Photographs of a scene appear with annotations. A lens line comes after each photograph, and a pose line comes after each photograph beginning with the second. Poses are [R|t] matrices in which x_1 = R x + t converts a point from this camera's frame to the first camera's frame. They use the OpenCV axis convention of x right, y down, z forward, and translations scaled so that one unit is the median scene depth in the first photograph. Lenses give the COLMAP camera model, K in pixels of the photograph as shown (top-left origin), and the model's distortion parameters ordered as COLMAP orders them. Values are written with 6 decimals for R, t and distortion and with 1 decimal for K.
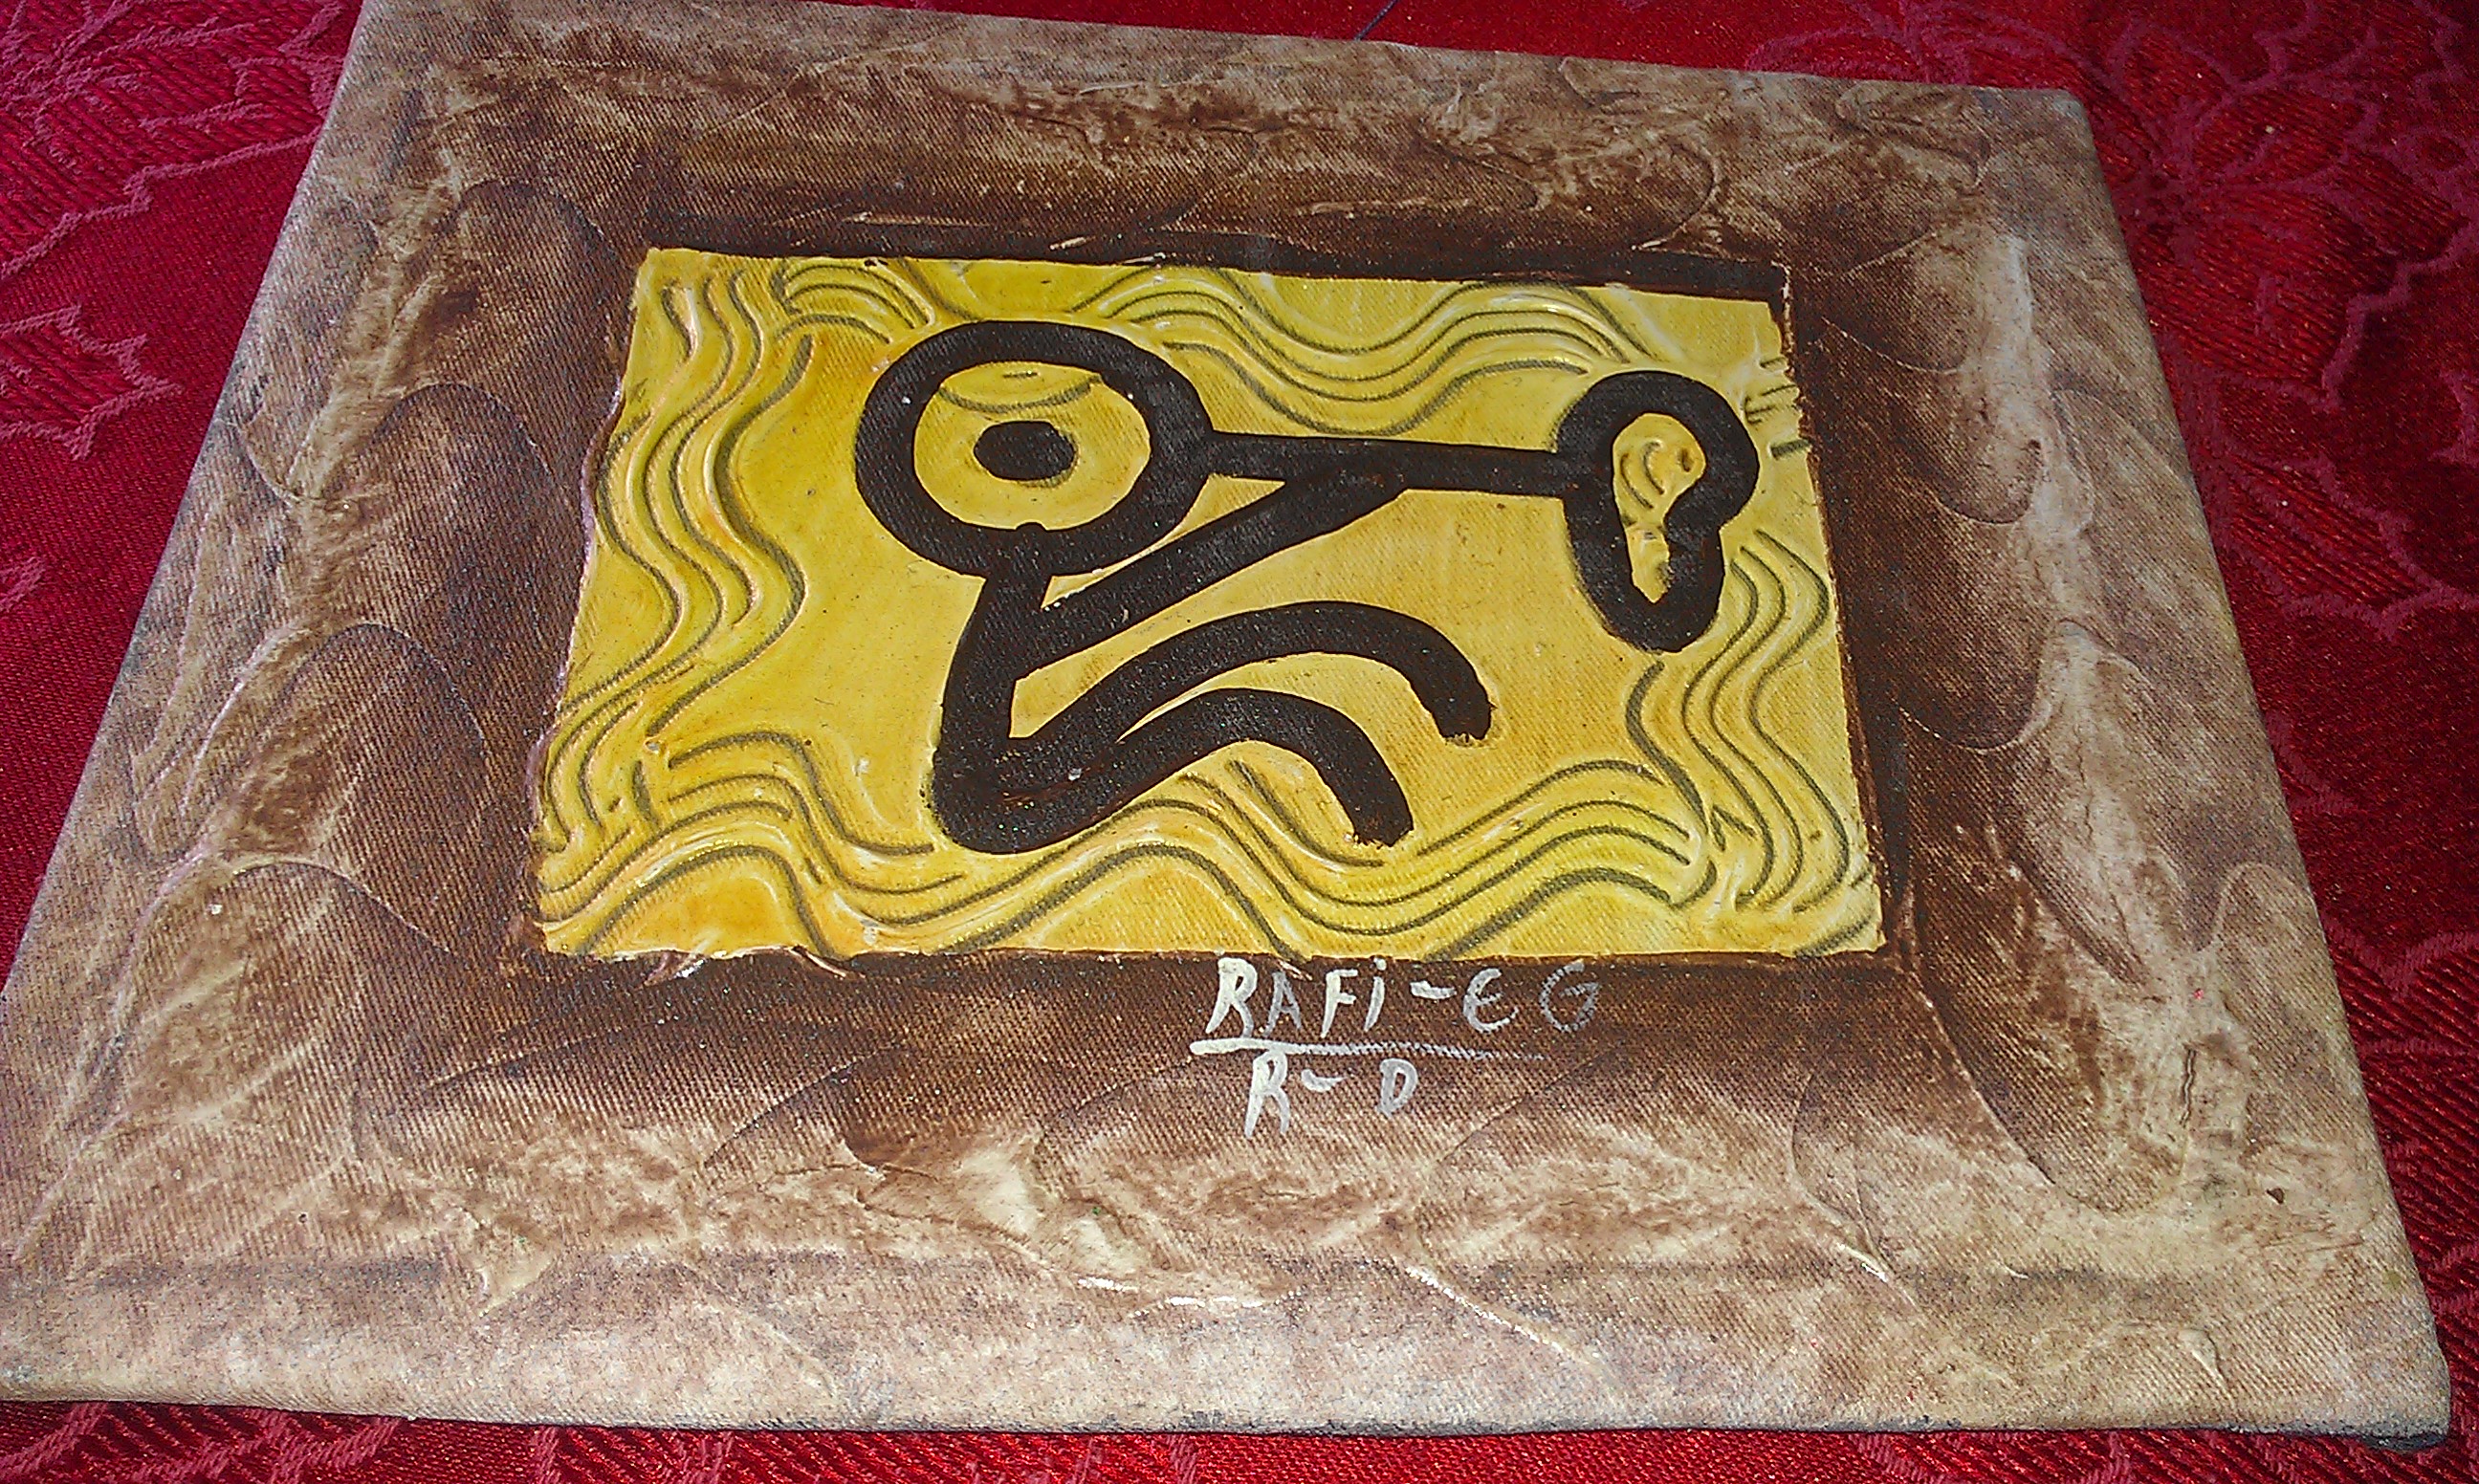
lens RADIAL K [[2082.2, 0, 1237.8], [0, 2082.2, 747.7], [0, 0, 1]] dist [-0.052746, 0.048324]
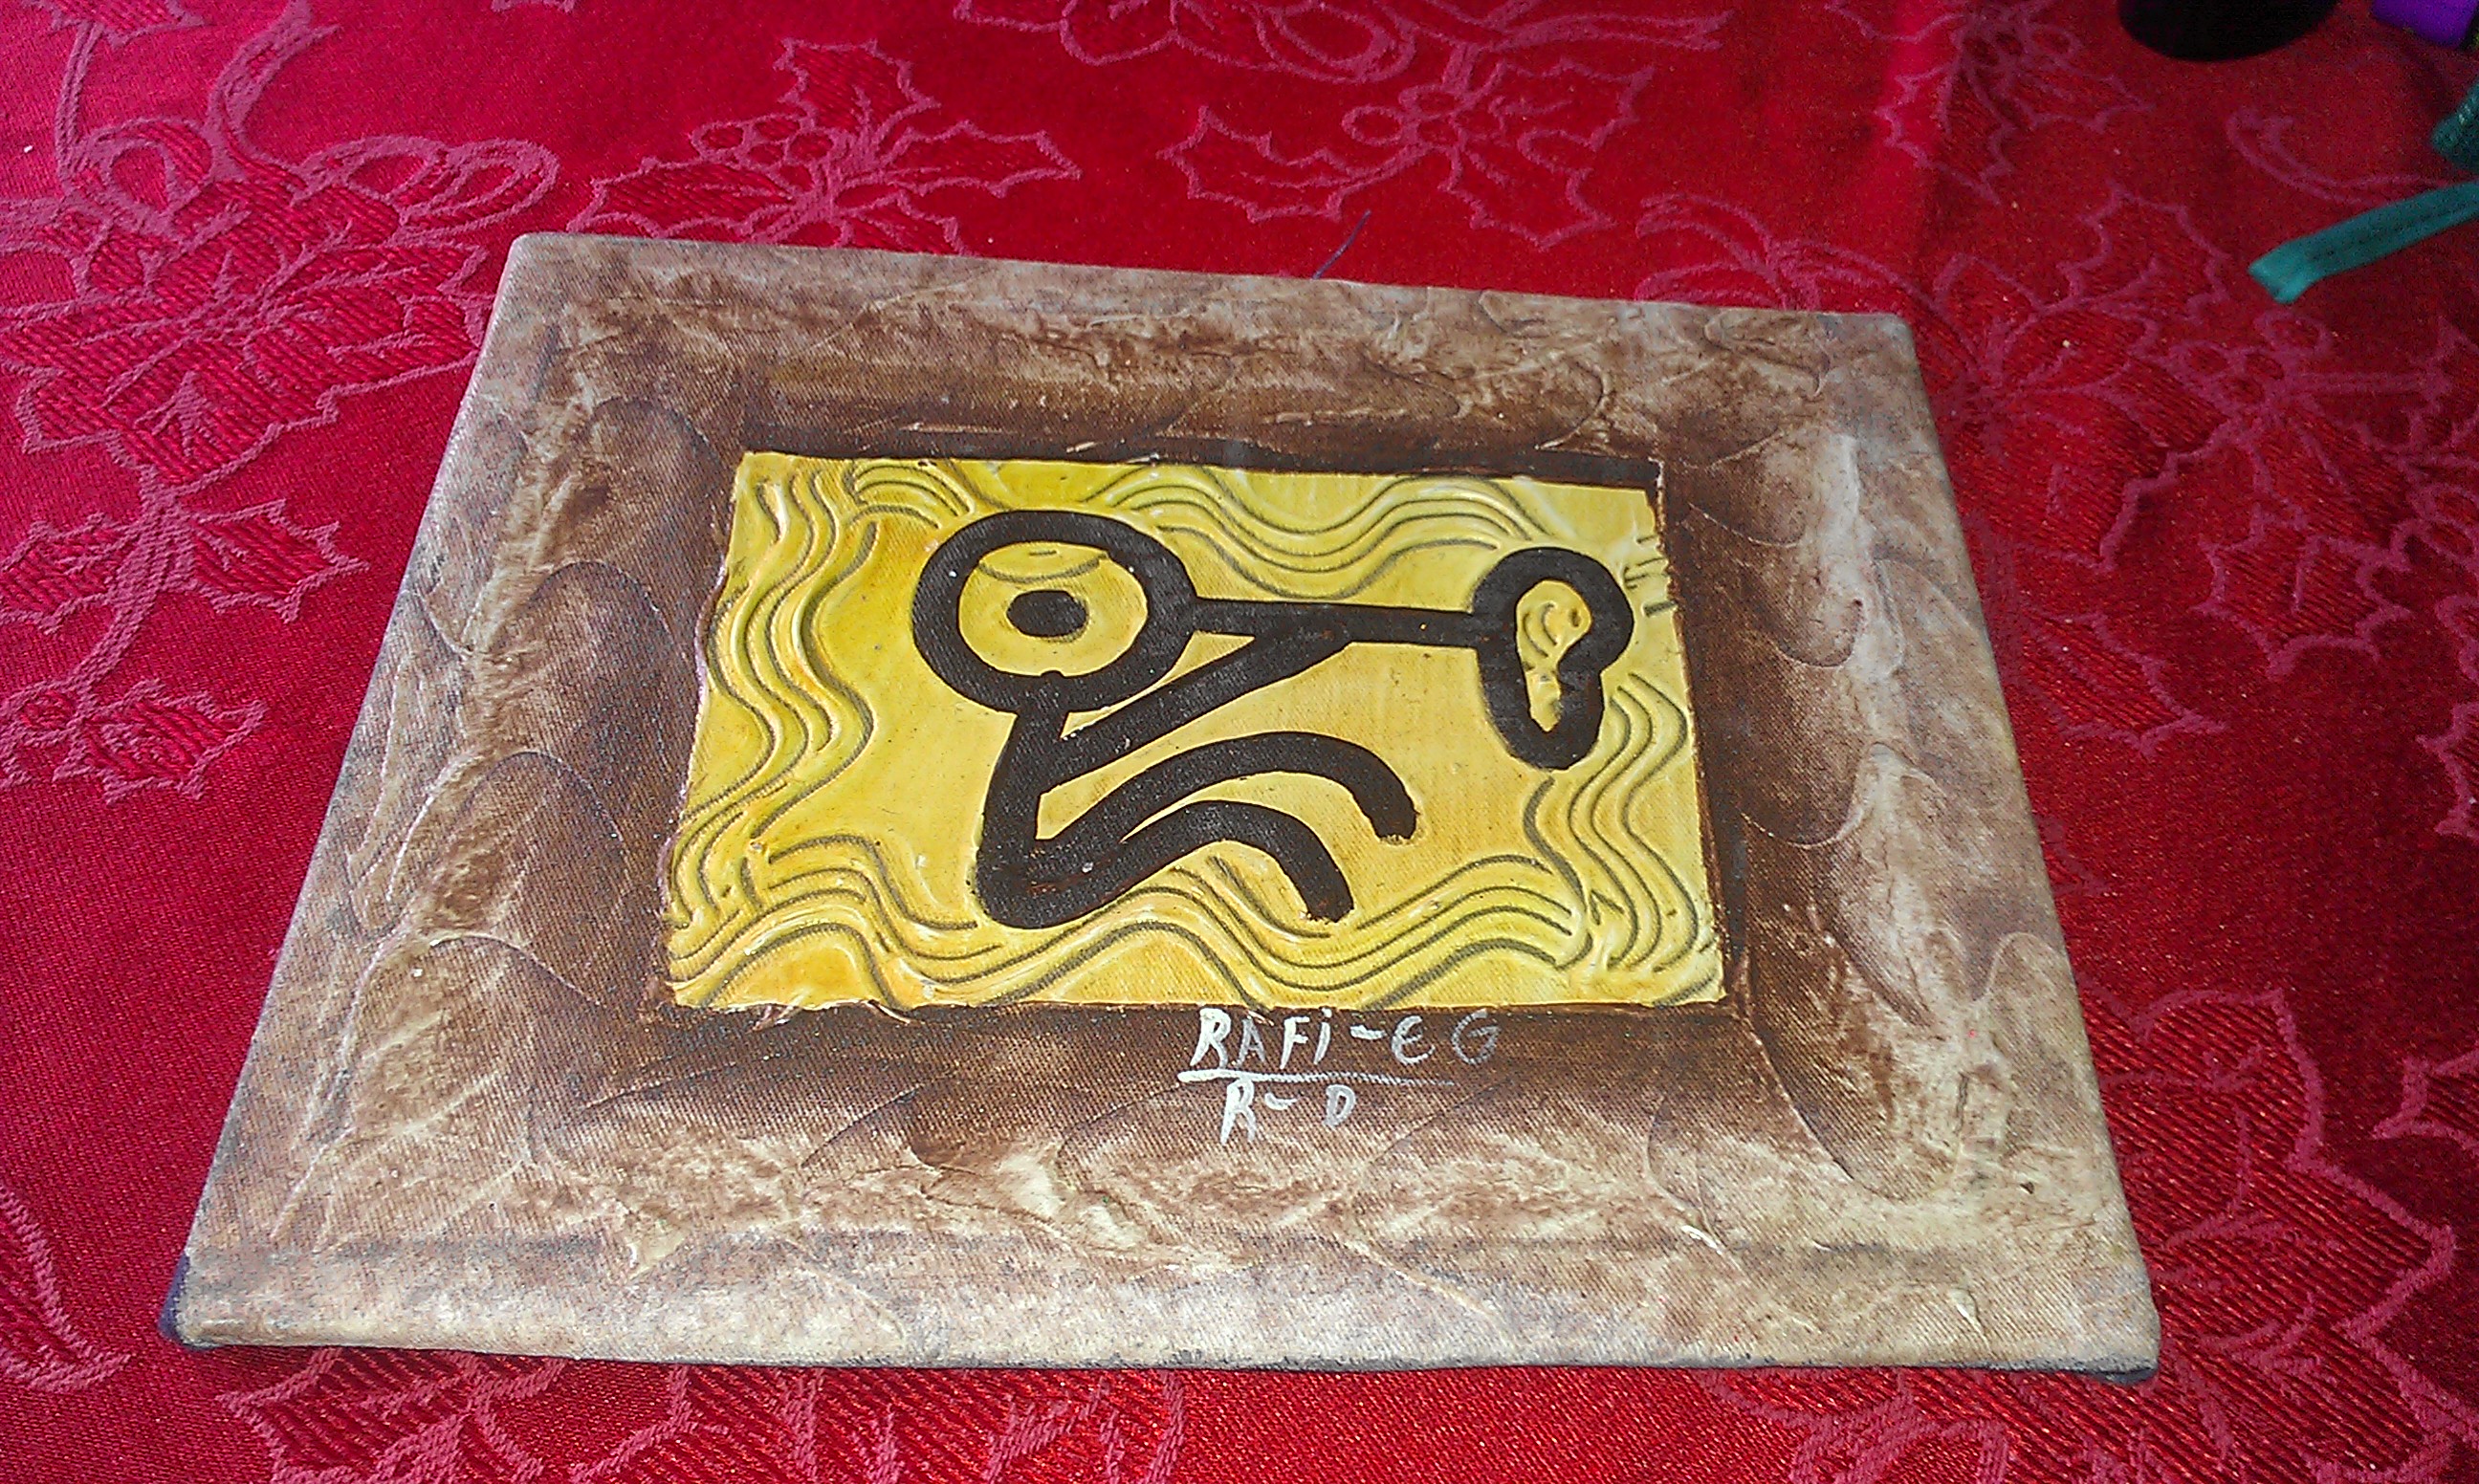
lens RADIAL K [[2082.2, 0, 1247.3], [0, 2082.2, 736.4], [0, 0, 1]] dist [-0.052746, 0.048324]
pose [[0.999982, -0.004933, 0.003409, 0.015268], [0.005178, 0.997083, -0.076152, 0.030587], [-0.003024, 0.076168, 0.997090, -0.275778]]
